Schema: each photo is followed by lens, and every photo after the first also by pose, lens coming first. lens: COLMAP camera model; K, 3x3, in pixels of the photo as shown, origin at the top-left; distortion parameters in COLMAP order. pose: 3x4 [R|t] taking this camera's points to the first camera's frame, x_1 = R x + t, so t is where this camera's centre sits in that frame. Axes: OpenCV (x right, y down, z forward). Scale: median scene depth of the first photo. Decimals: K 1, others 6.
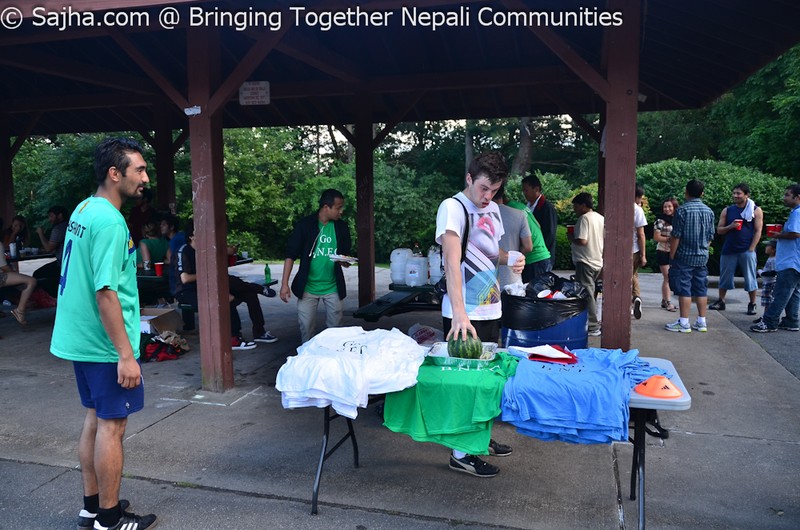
lens RADIAL K [[734.3, 0, 381.3], [0, 734.3, 265.5], [0, 0, 1]] dist [0.008945, 0.012299]
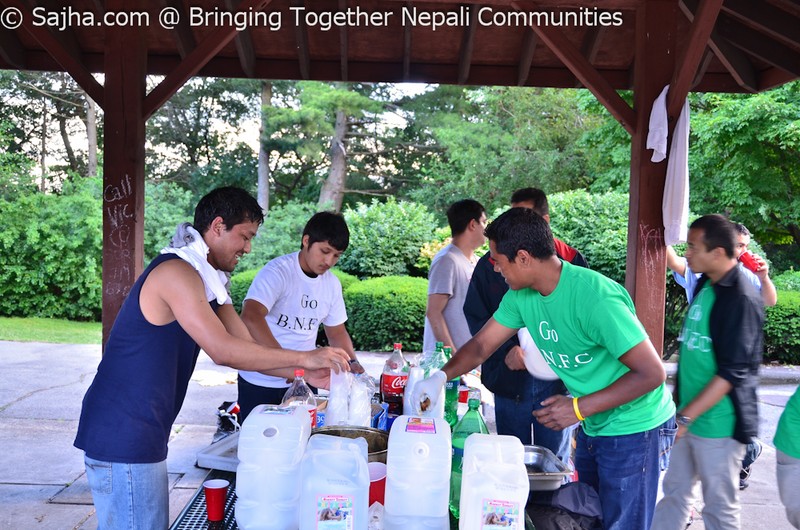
lens RADIAL K [[734.3, 0, 381.3], [0, 734.3, 265.5], [0, 0, 1]] dist [0.008945, 0.012299]
pose [[0.944905, 0.022645, 0.326560, -0.008460], [-0.006625, 0.998723, -0.050087, -0.021770], [-0.327278, 0.045164, 0.943848, 0.242989]]
